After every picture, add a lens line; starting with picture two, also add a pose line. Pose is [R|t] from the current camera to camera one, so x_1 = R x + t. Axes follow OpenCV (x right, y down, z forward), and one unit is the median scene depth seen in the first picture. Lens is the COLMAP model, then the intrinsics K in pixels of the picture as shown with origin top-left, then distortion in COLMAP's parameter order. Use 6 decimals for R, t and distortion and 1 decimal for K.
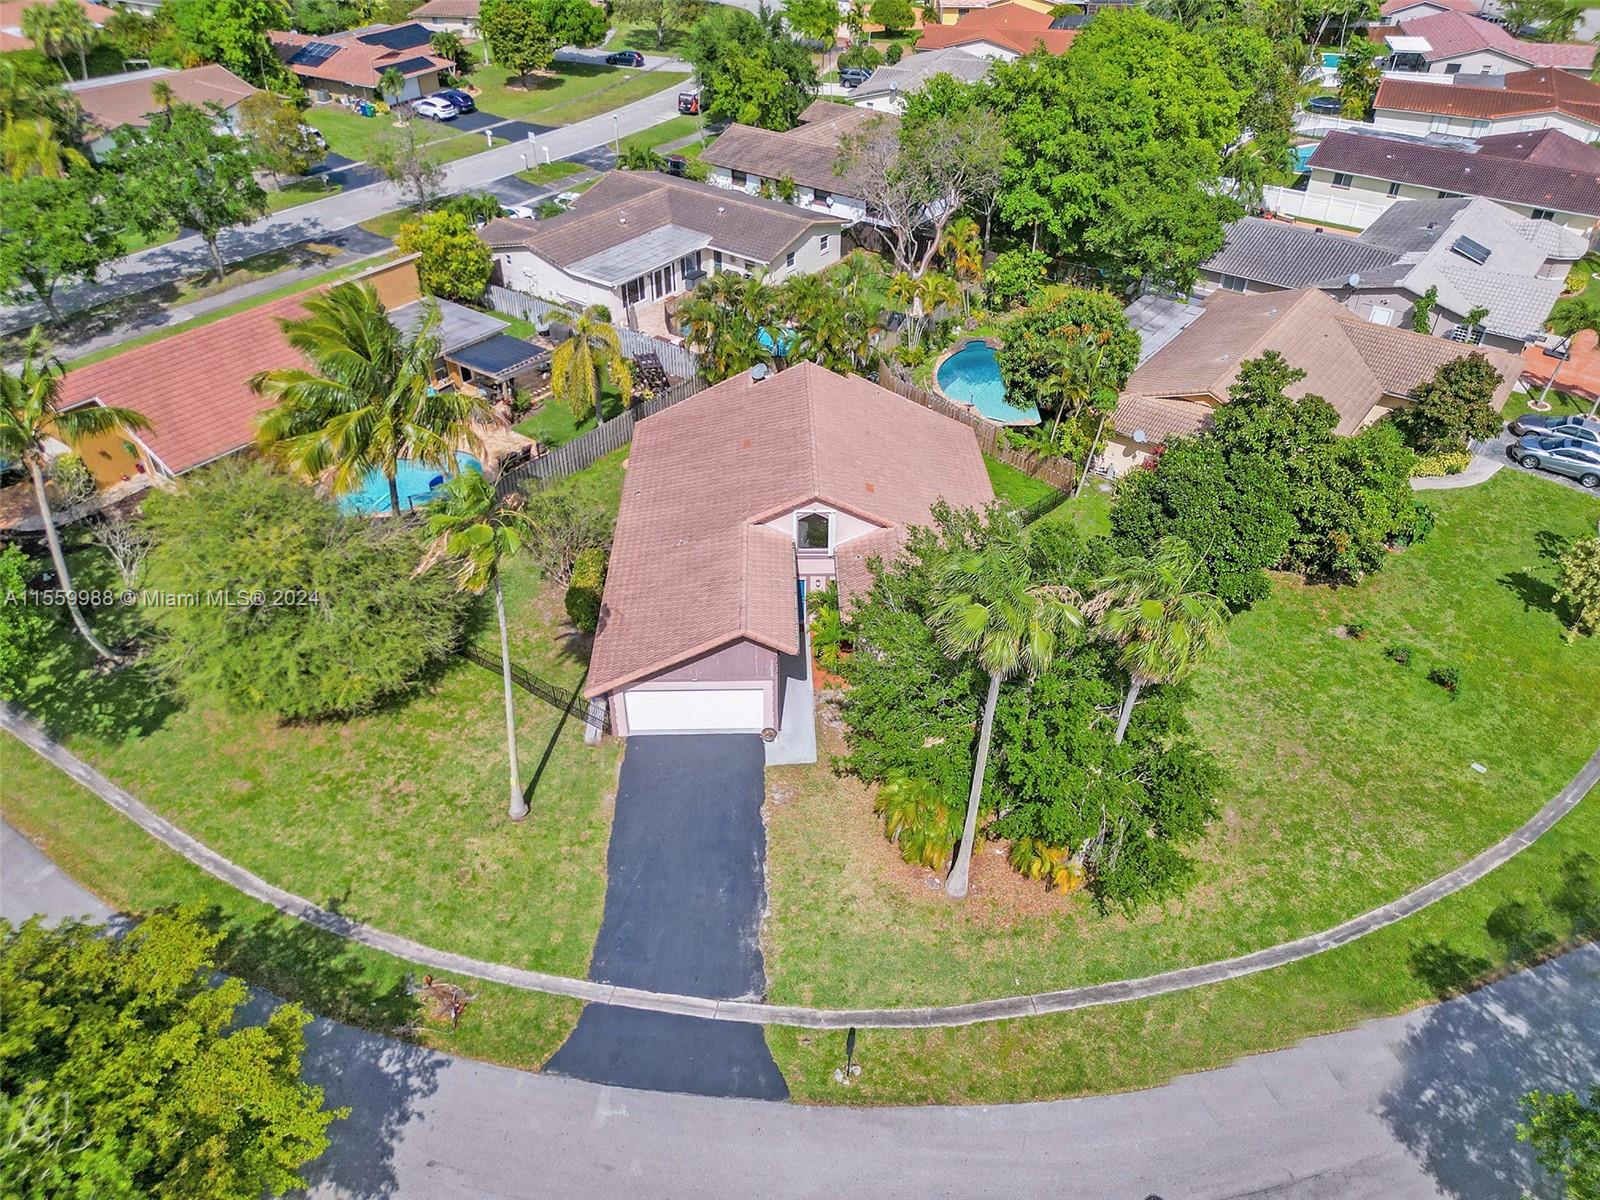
lens RADIAL K [[1119.2, 0, 800.0], [0, 1119.2, 600.0], [0, 0, 1]] dist [0.071117, -0.061340]
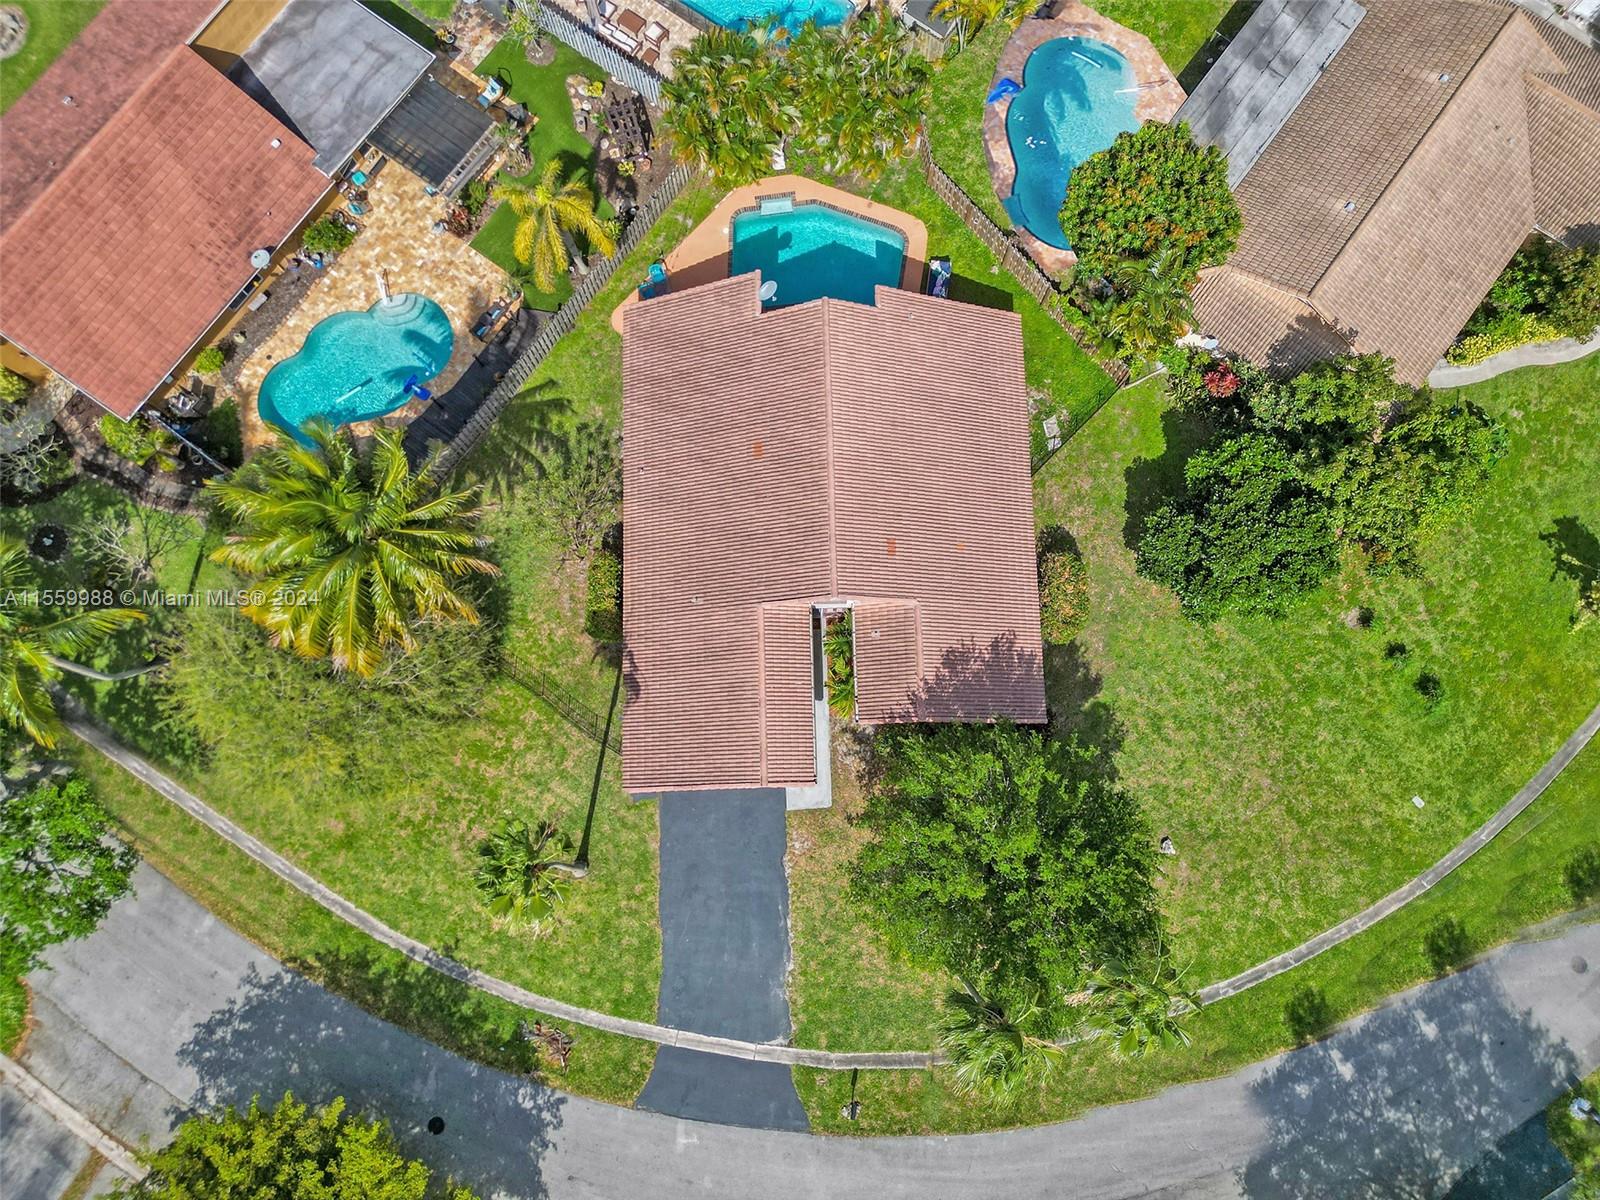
lens RADIAL K [[1119.2, 0, 800.0], [0, 1119.2, 600.0], [0, 0, 1]] dist [0.071117, -0.061340]
pose [[0.999928, -0.000263, -0.012038, -0.003934], [0.008335, 0.736678, 0.676193, -0.883317], [0.008691, -0.676244, 0.736626, 0.344016]]
